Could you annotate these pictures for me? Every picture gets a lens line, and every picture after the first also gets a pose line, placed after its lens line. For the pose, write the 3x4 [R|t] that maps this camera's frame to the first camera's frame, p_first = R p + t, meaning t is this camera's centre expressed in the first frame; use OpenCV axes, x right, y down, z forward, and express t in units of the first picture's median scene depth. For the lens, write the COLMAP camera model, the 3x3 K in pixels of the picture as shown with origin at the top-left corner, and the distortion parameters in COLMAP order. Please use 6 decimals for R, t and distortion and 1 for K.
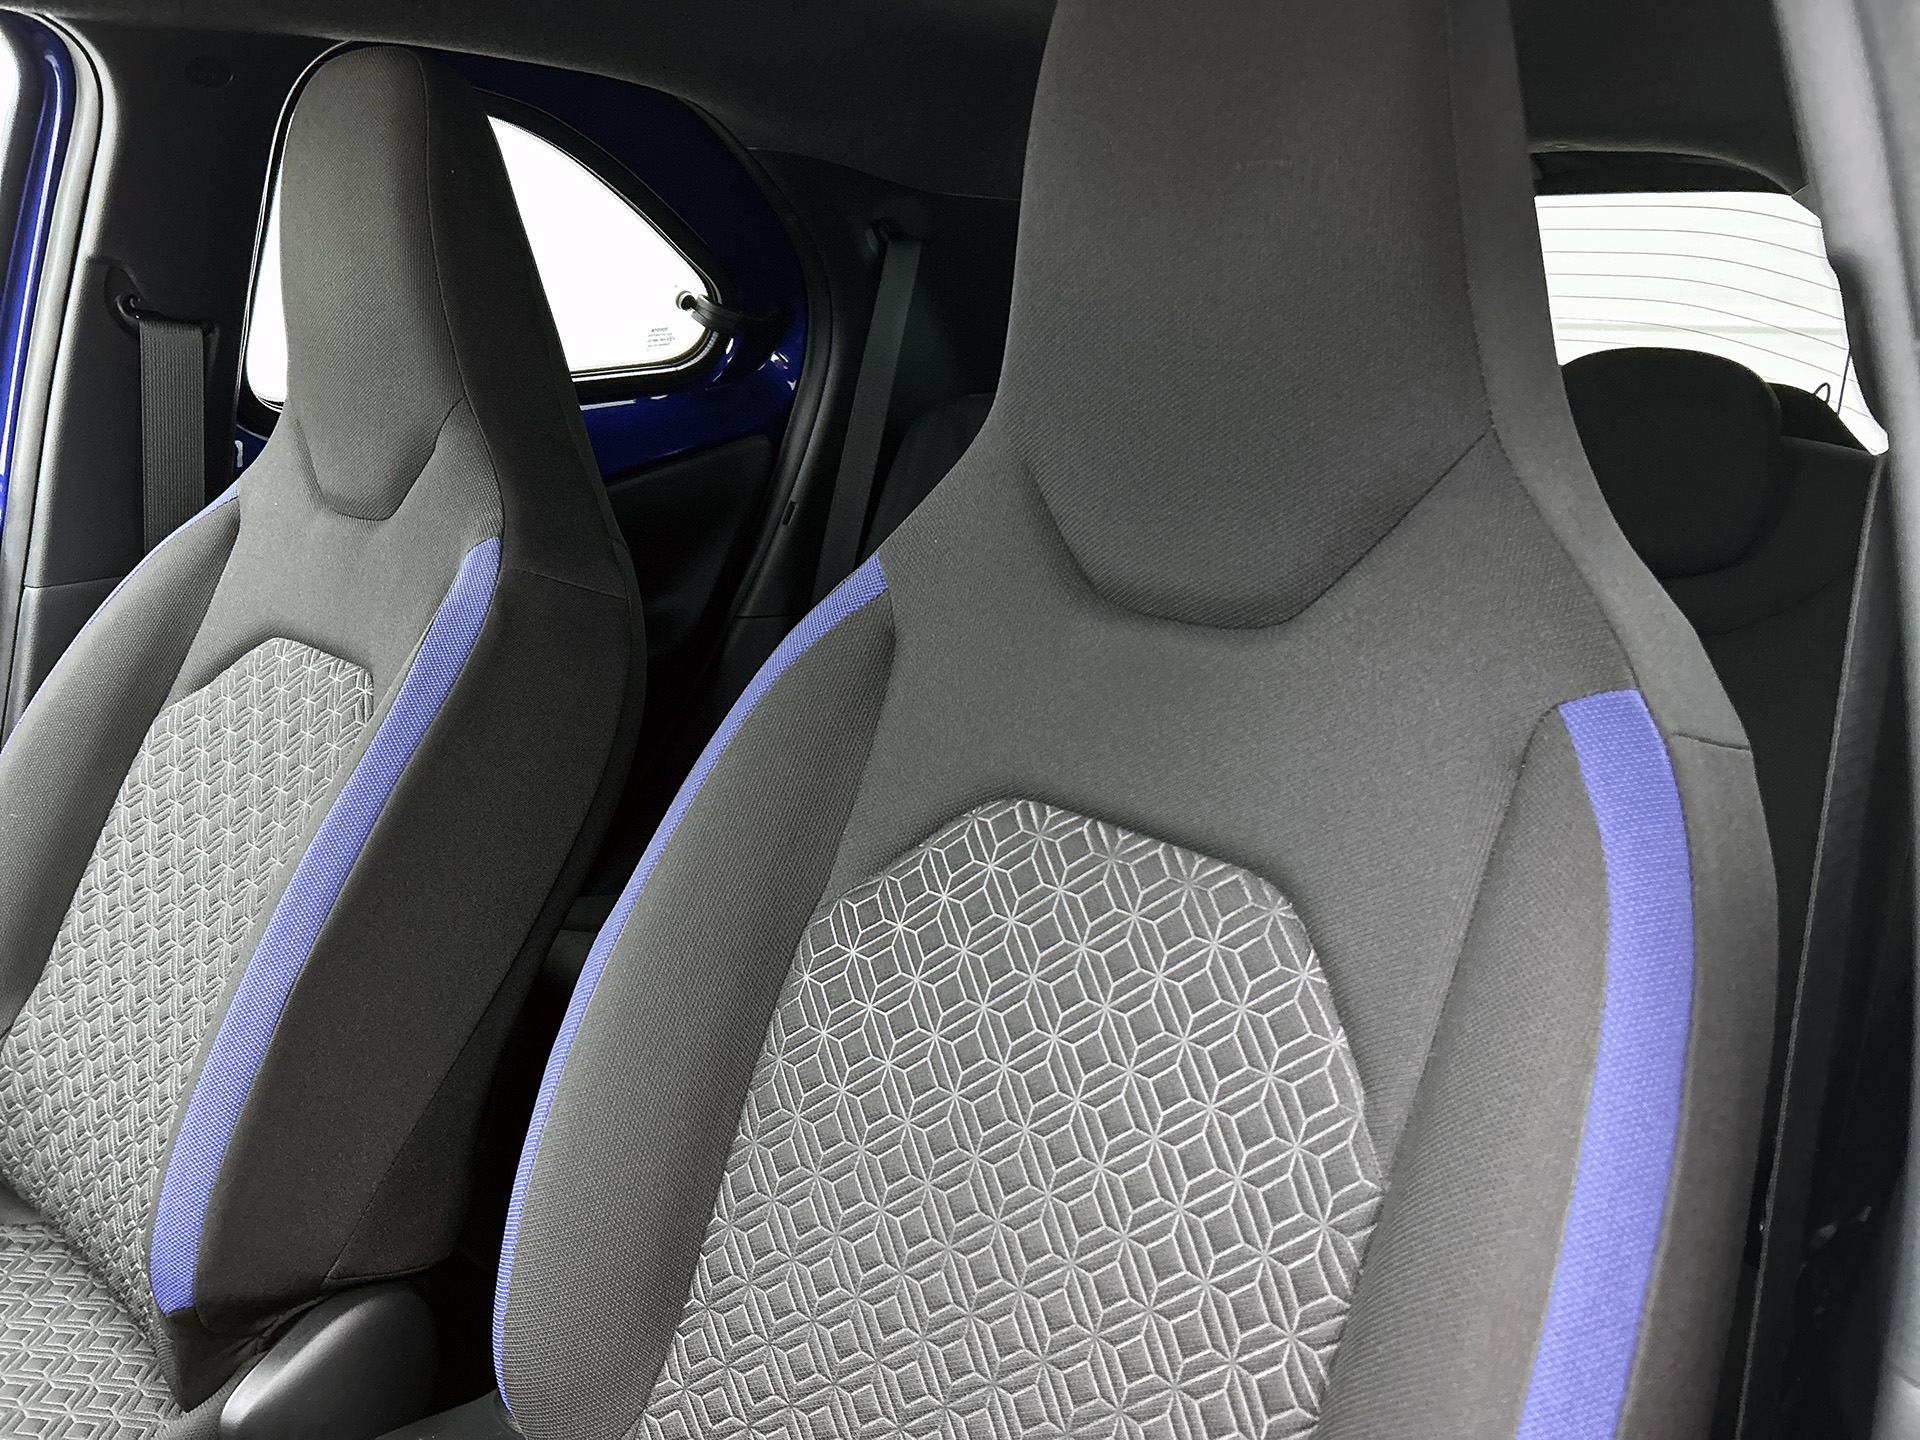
lens RADIAL K [[1450.8, 0, 960.0], [0, 1450.8, 720.0], [0, 0, 1]] dist [0.058784, -0.001104]
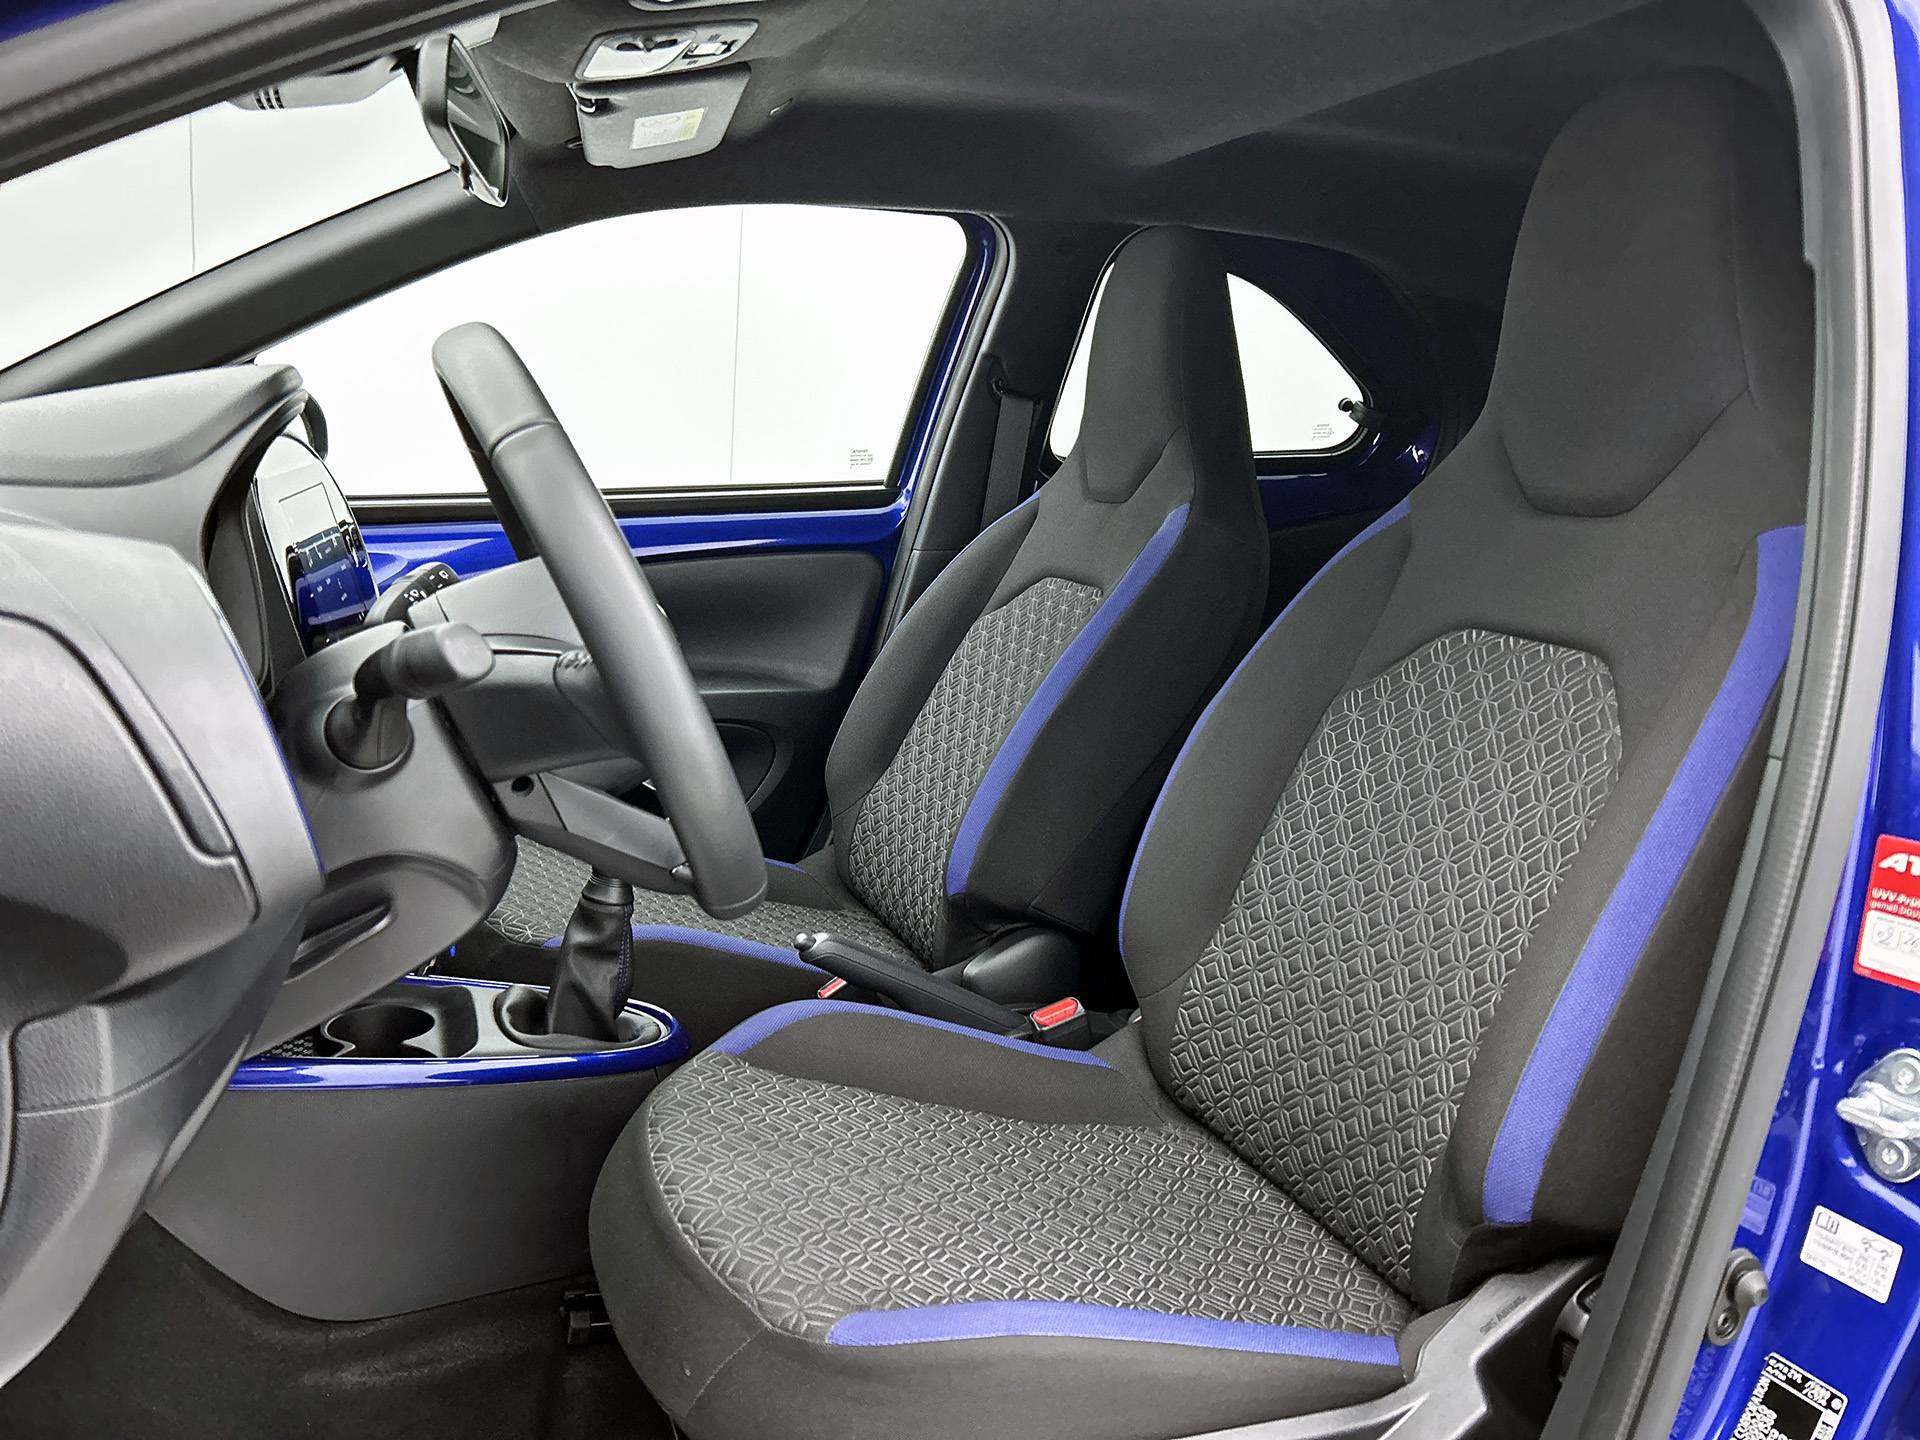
lens RADIAL K [[1450.8, 0, 960.0], [0, 1450.8, 720.0], [0, 0, 1]] dist [0.058784, -0.001104]
pose [[0.894177, 0.117554, -0.432006, 0.159224], [-0.168465, 0.982342, -0.081385, 0.243071], [0.414810, 0.145551, 0.898191, -0.458263]]
